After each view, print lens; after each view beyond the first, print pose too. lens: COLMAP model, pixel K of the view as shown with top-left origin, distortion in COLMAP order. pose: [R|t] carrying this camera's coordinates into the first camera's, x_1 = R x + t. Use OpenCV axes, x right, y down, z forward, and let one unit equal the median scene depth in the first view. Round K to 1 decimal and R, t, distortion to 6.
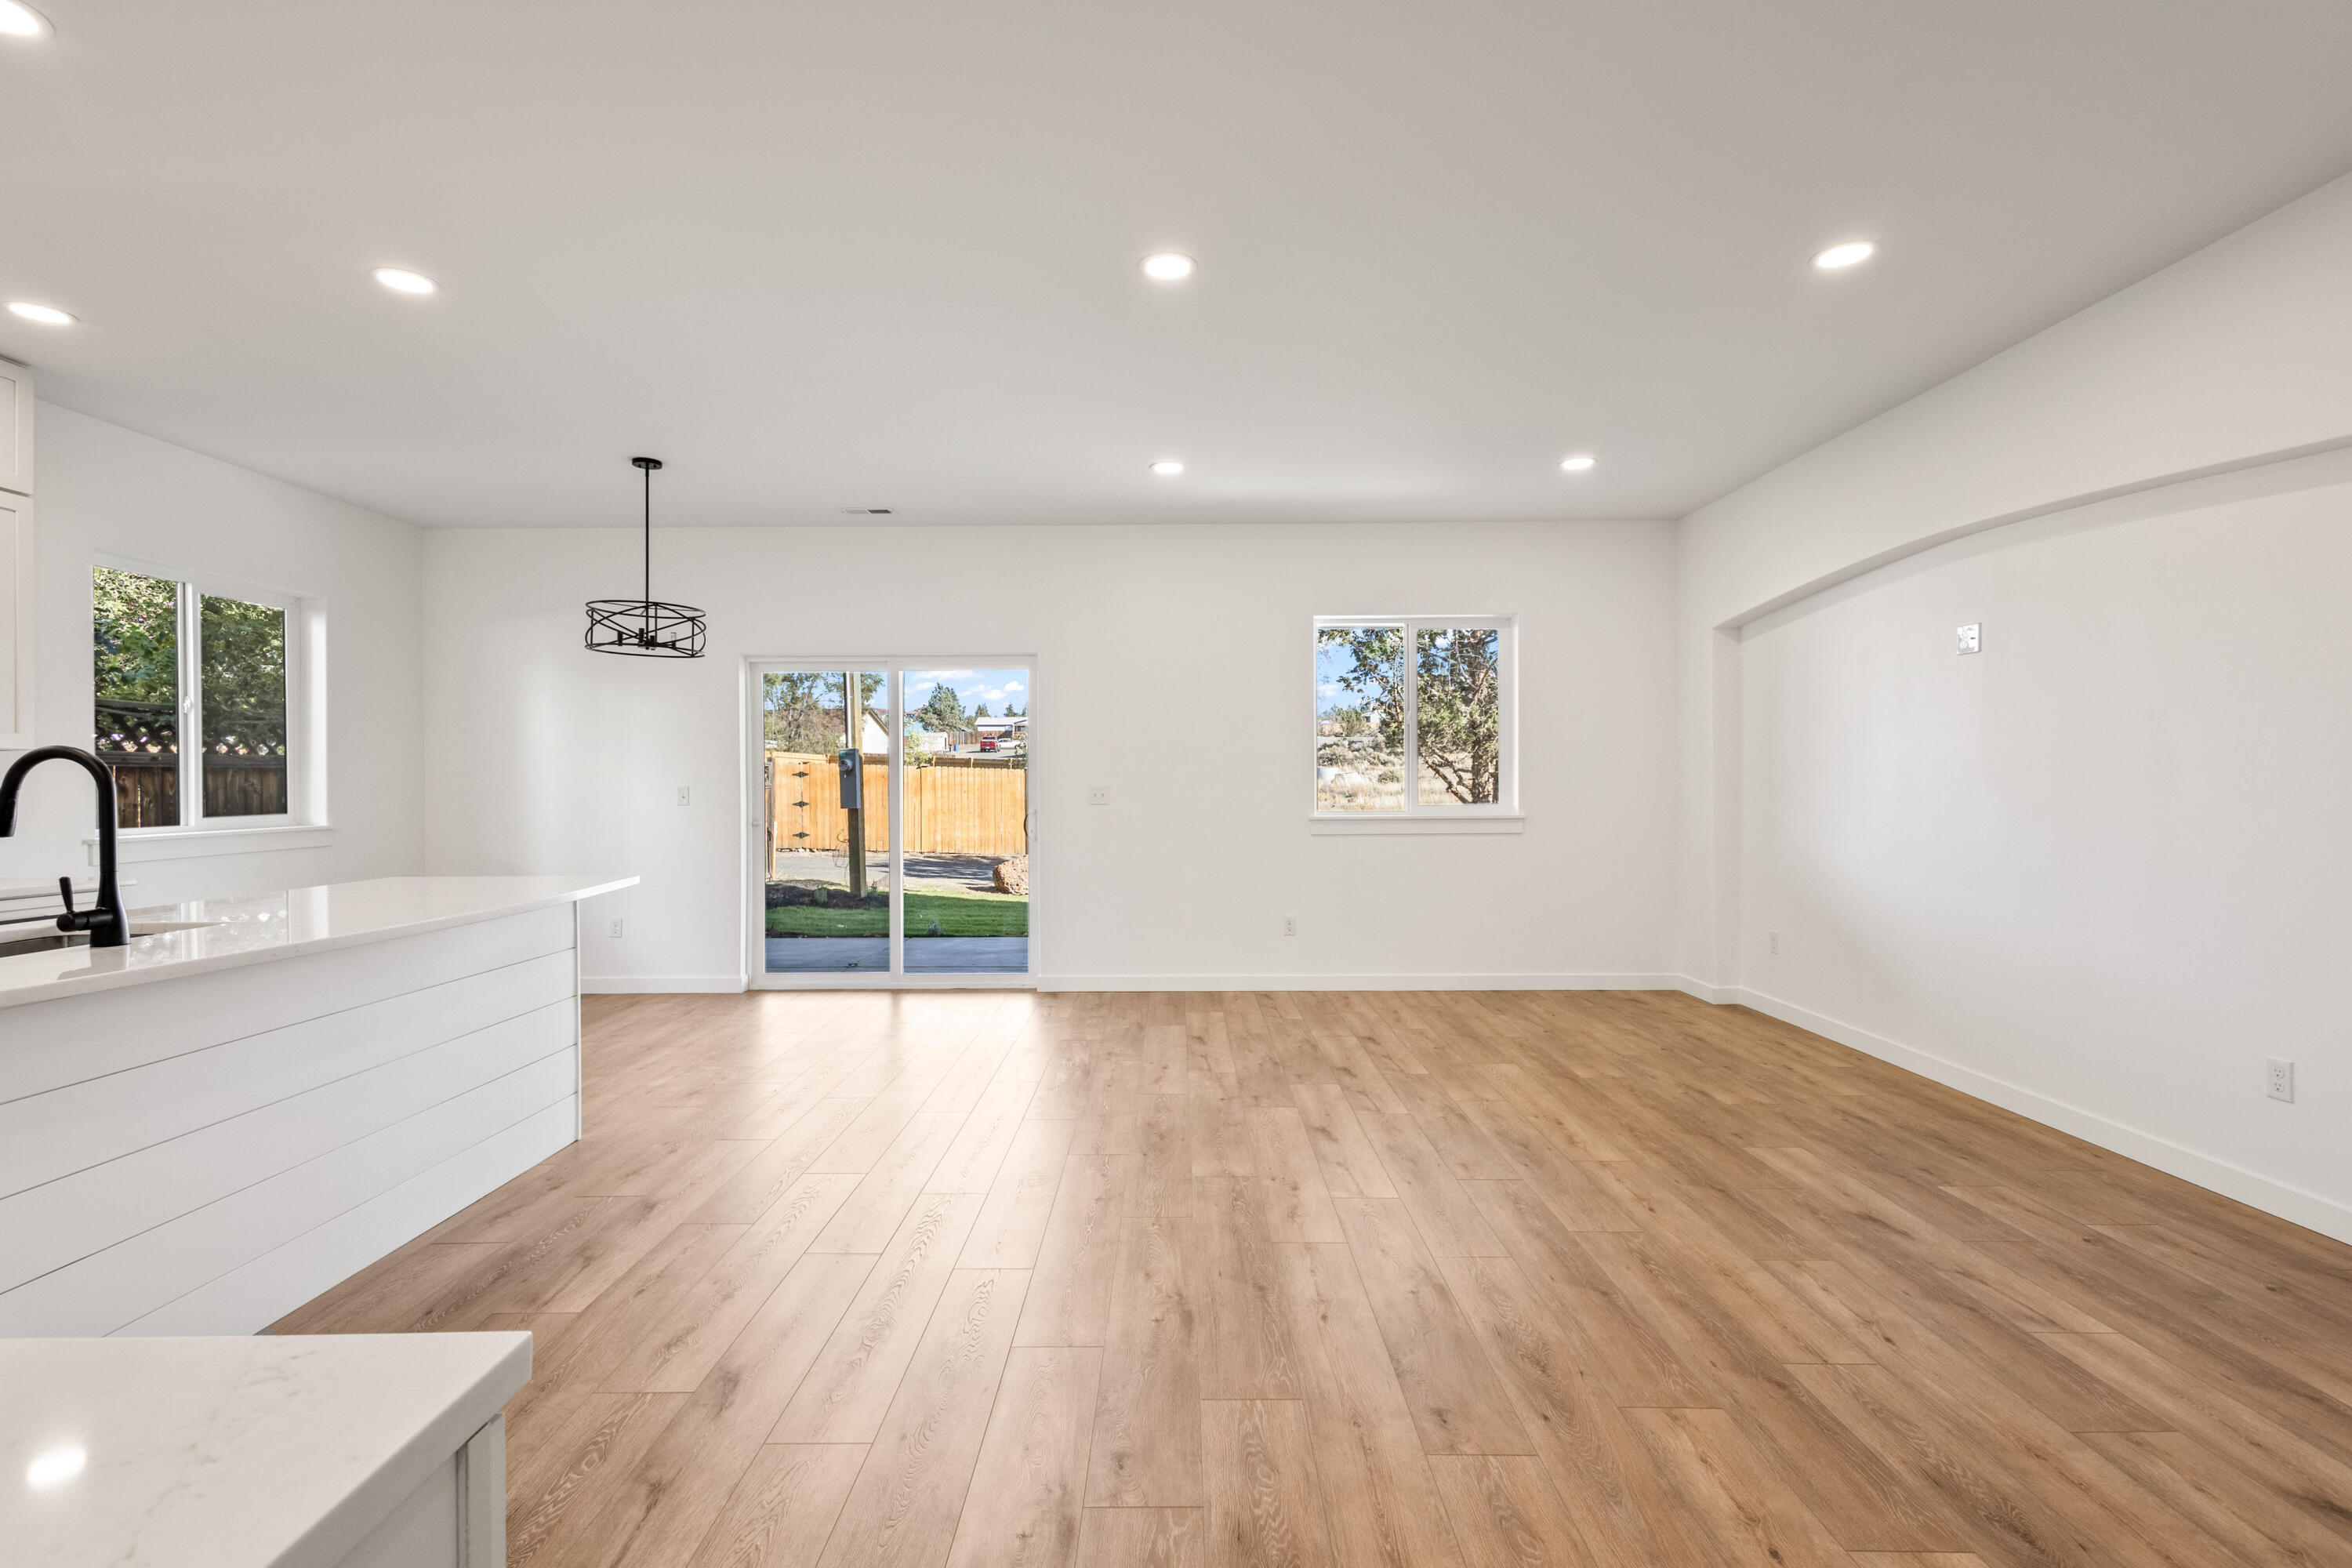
lens RADIAL K [[1081.1, 0, 1171.2], [0, 1081.1, 792.7], [0, 0, 1]] dist [0.011871, -0.003503]
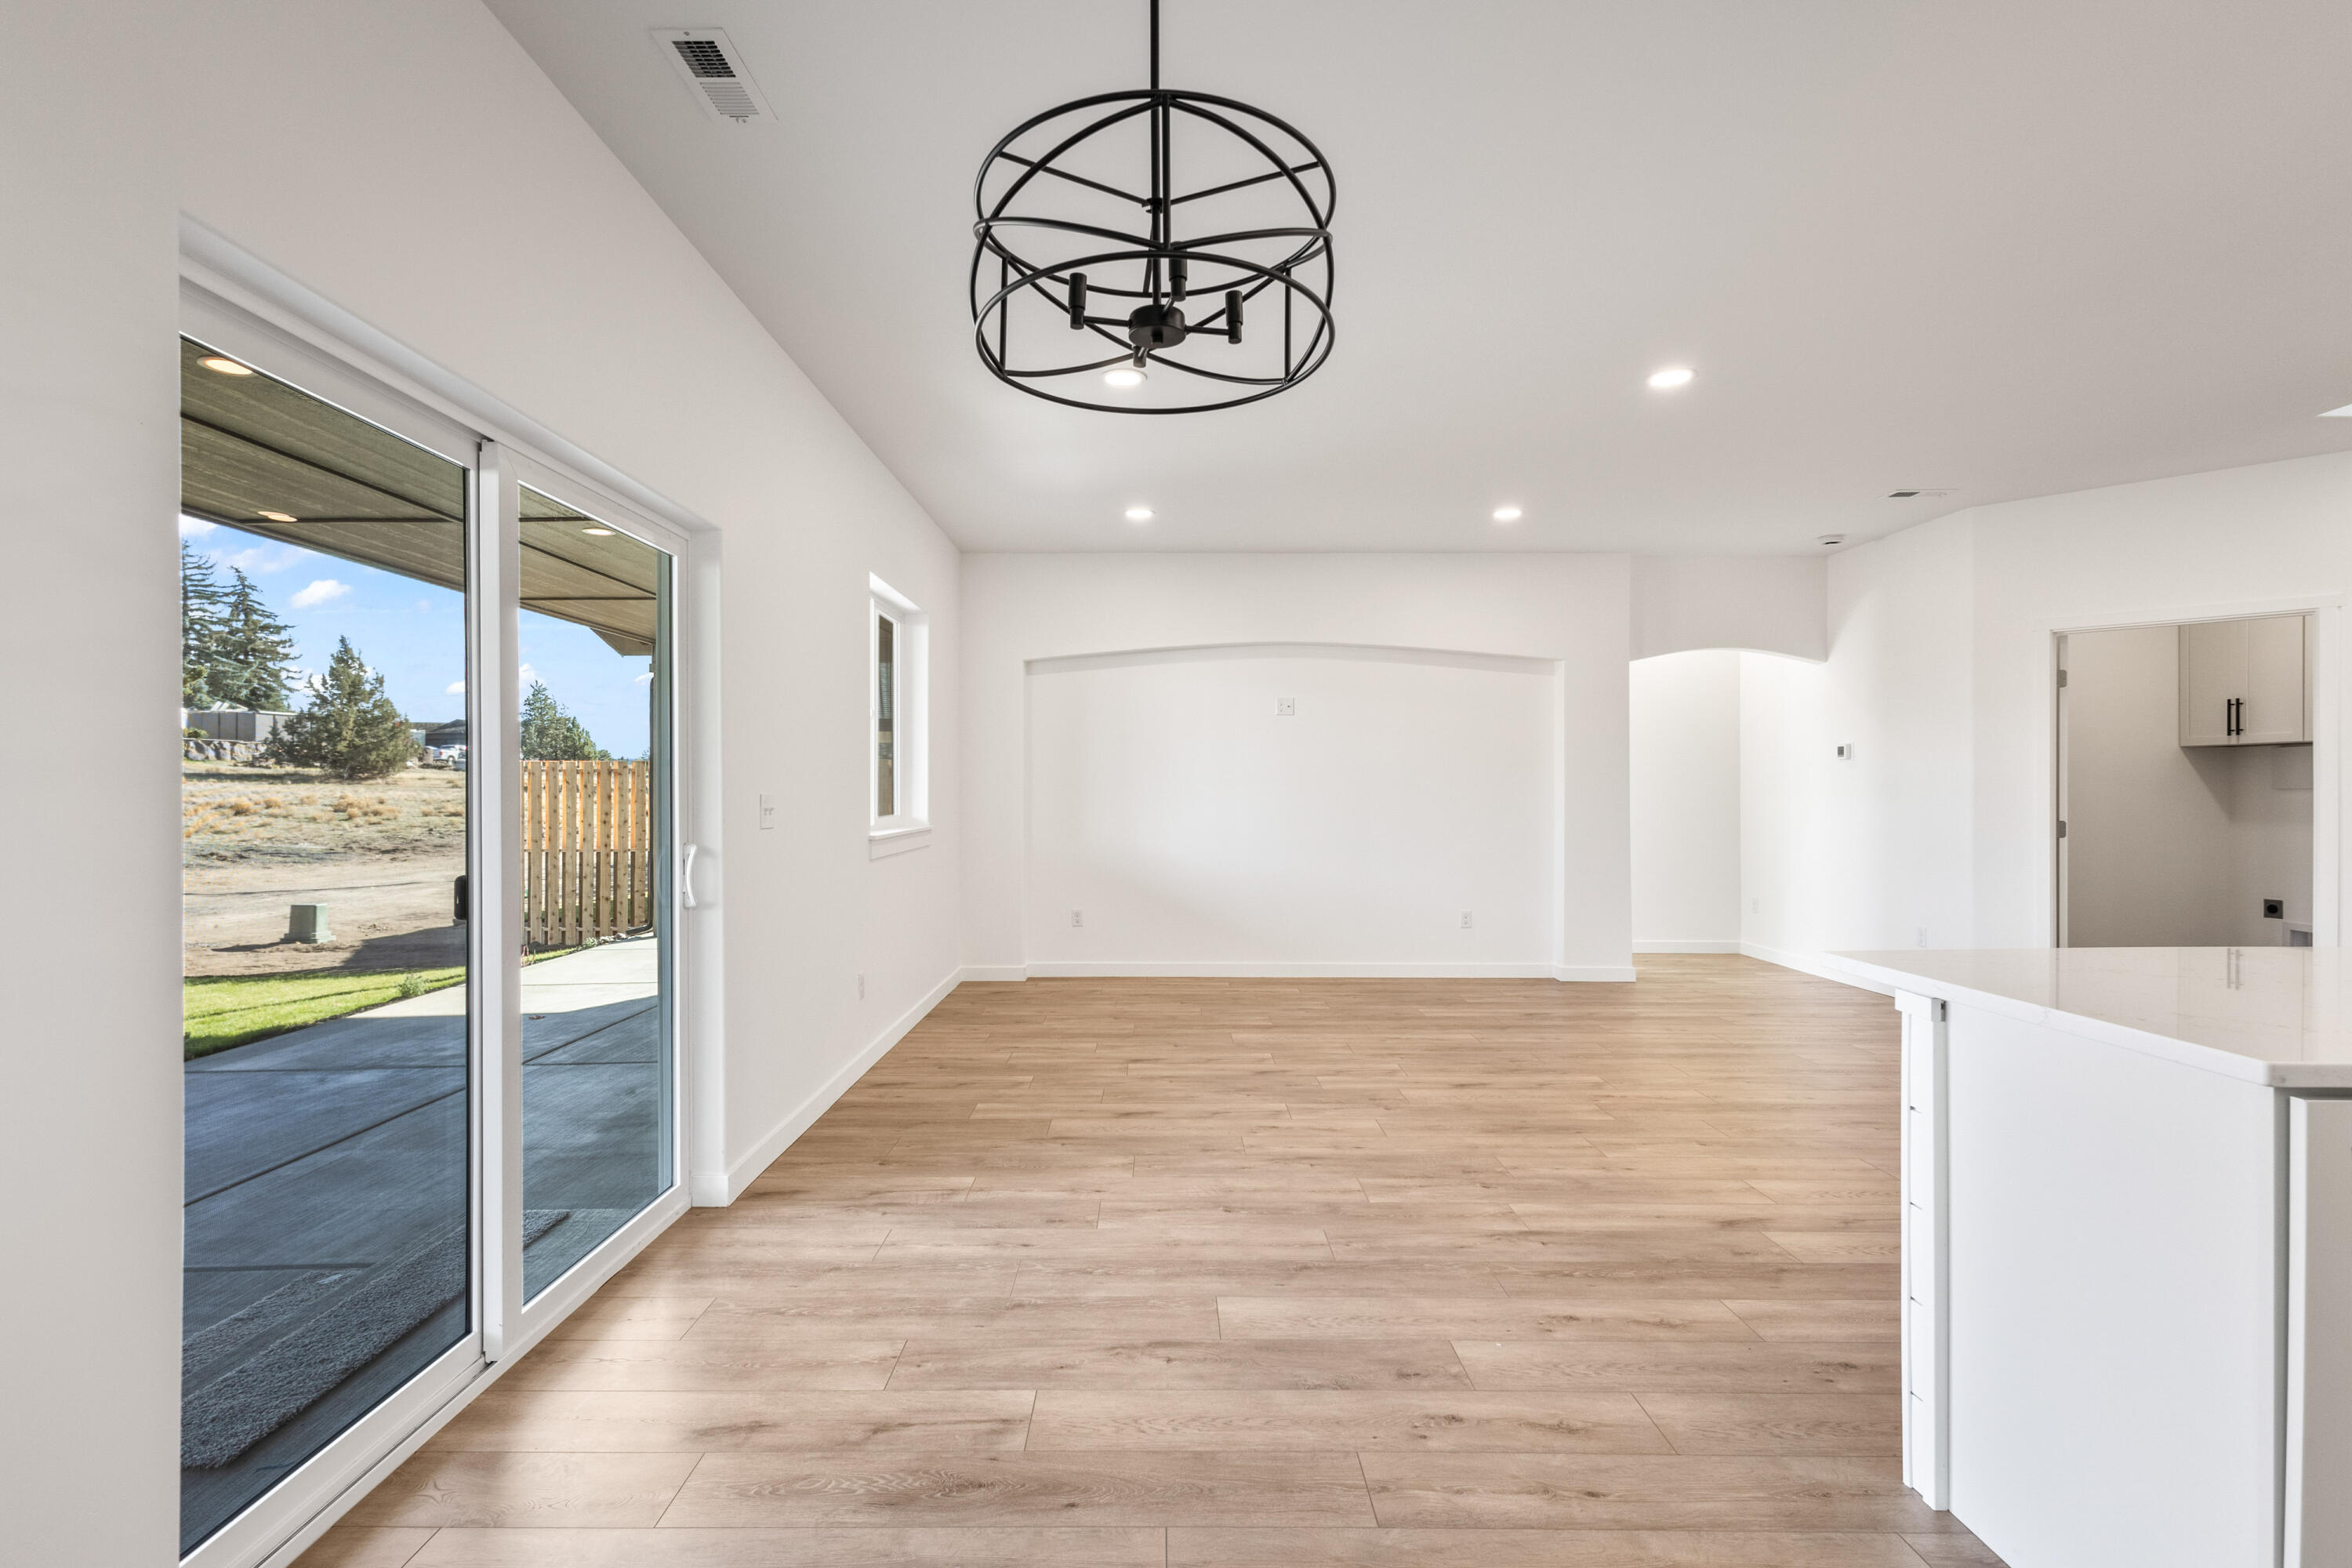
lens RADIAL K [[1081.1, 0, 1154.0], [0, 1081.1, 784.0], [0, 0, 1]] dist [0.011871, -0.003503]
pose [[0.002537, 0.009649, 0.999950, -0.978011], [0.009624, 0.999907, -0.009673, -0.007806], [-0.999950, 0.009648, 0.002444, 1.243580]]
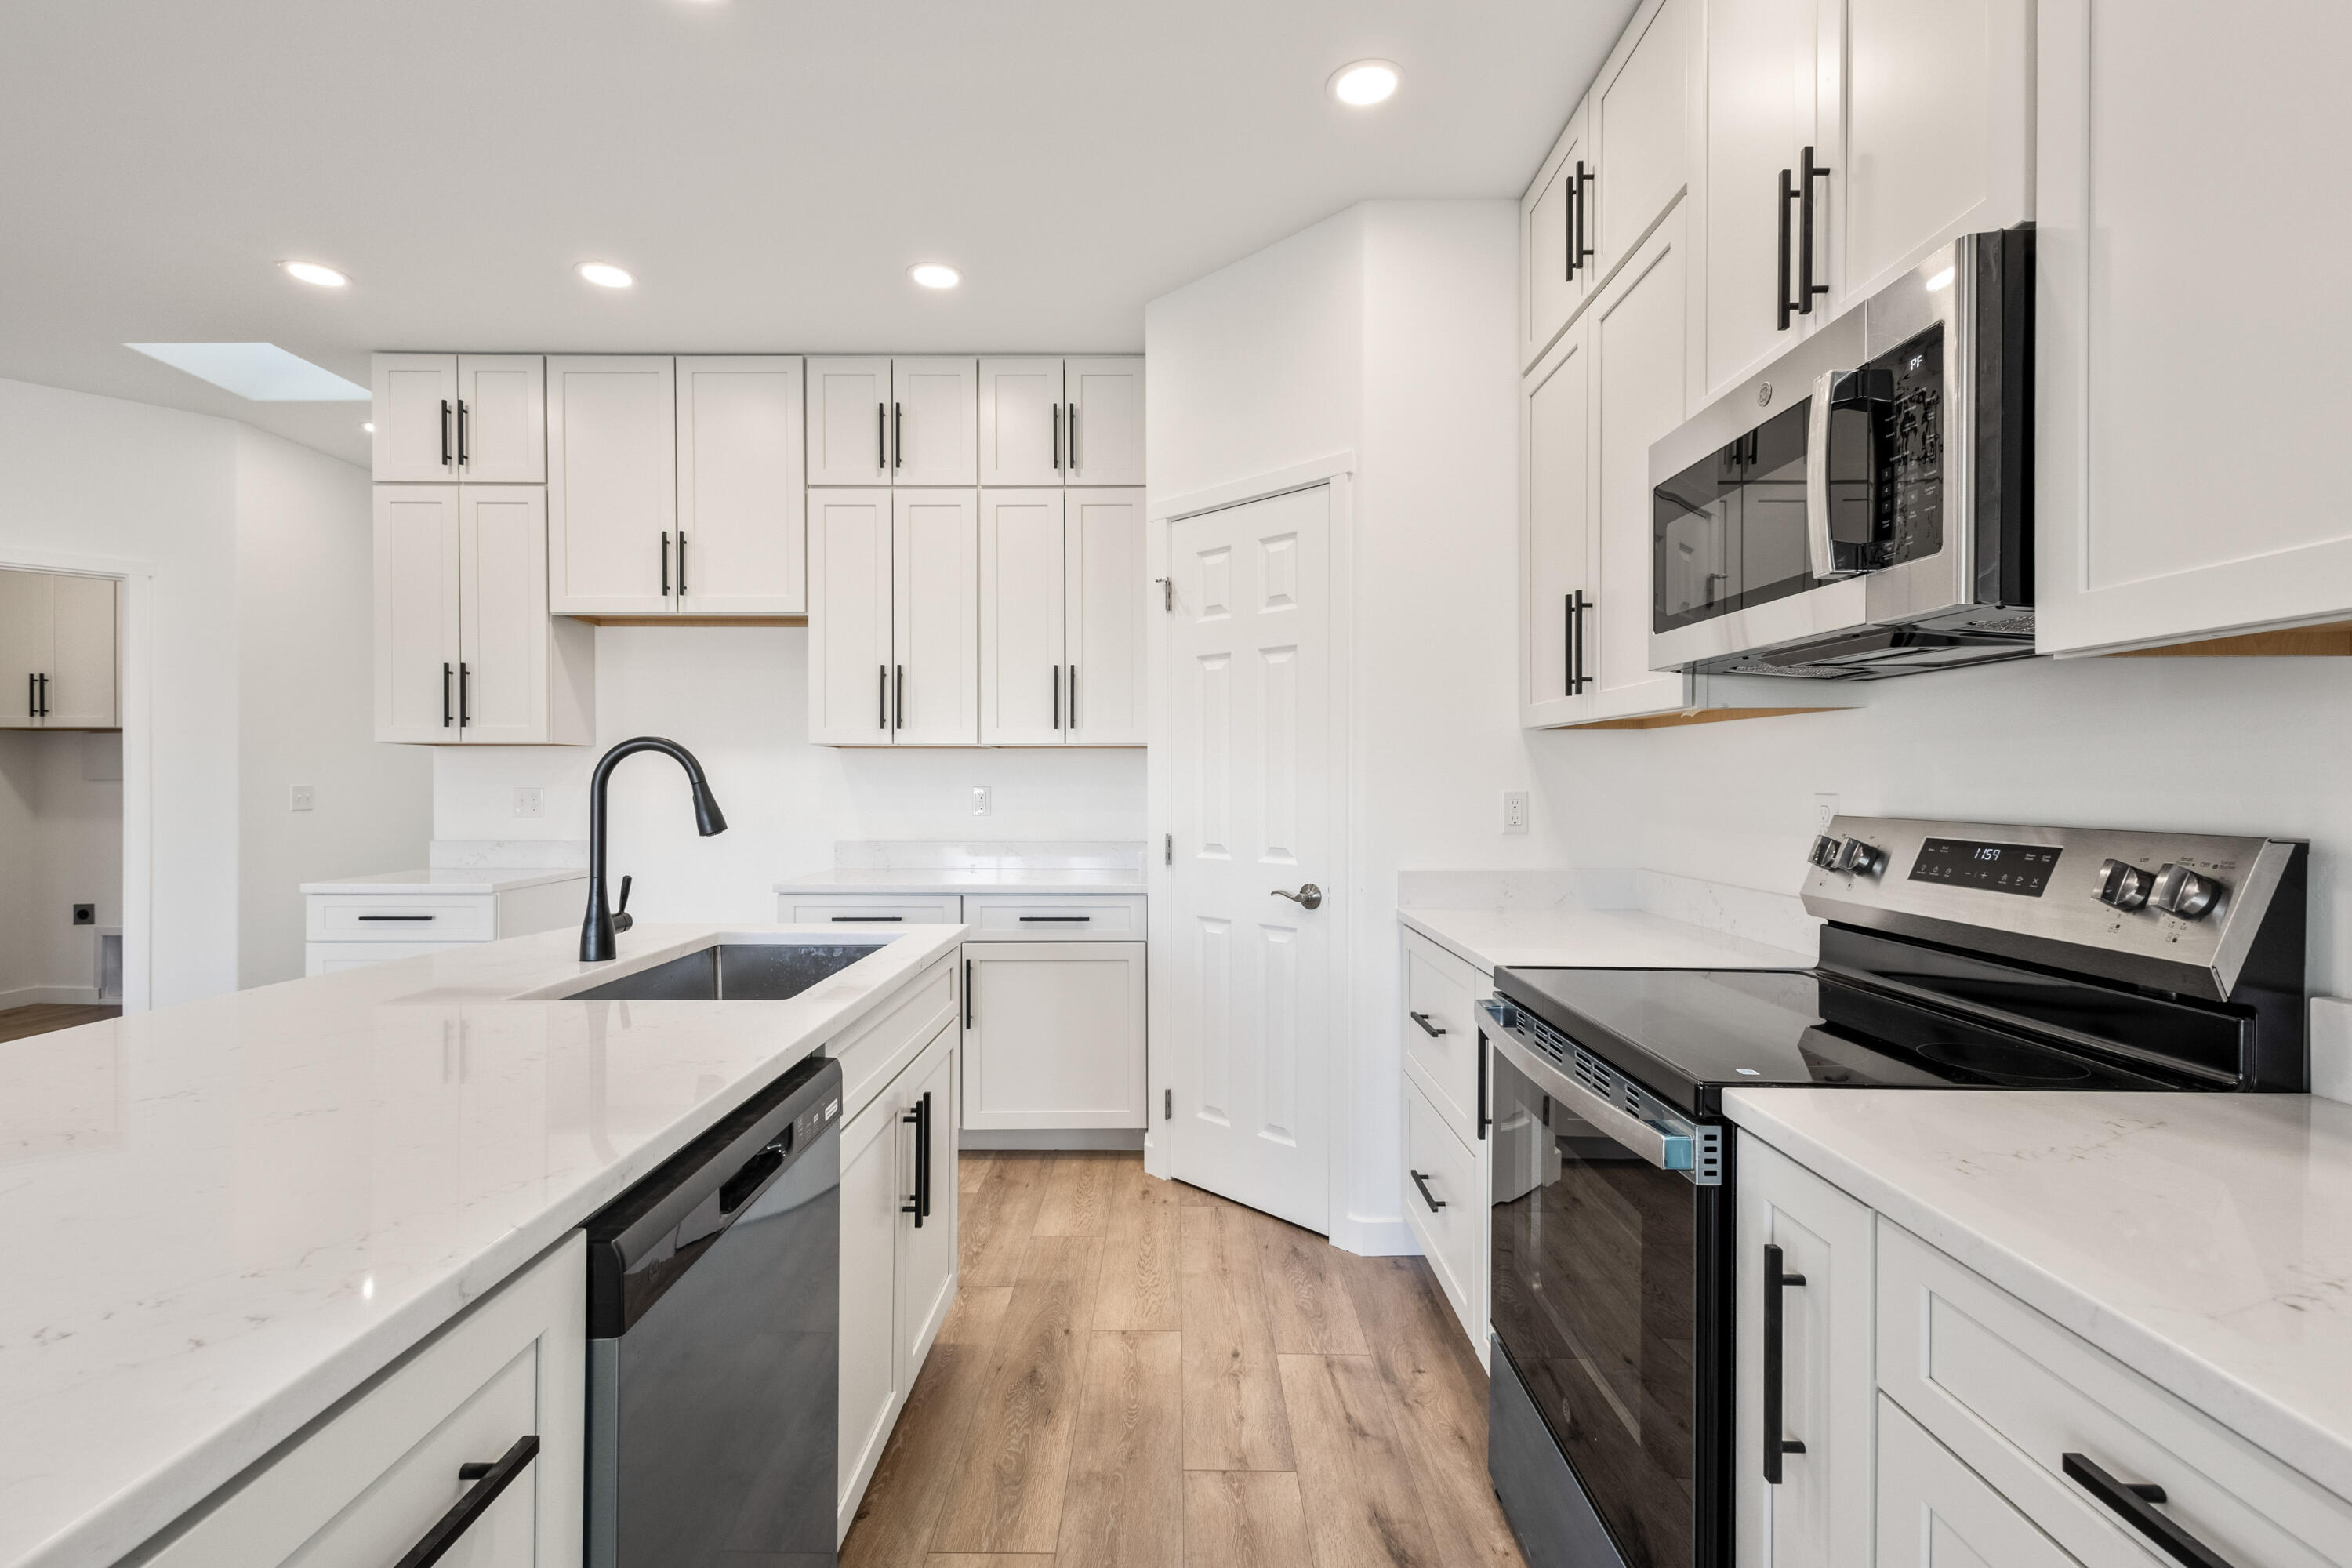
lens RADIAL K [[1081.1, 0, 1177.7], [0, 1081.1, 788.7], [0, 0, 1]] dist [0.011871, -0.003503]
pose [[-0.999981, 0.003645, -0.004871, -0.785549], [0.003561, 0.999847, 0.017117, -0.007689], [0.004933, 0.017100, -0.999842, 1.024954]]
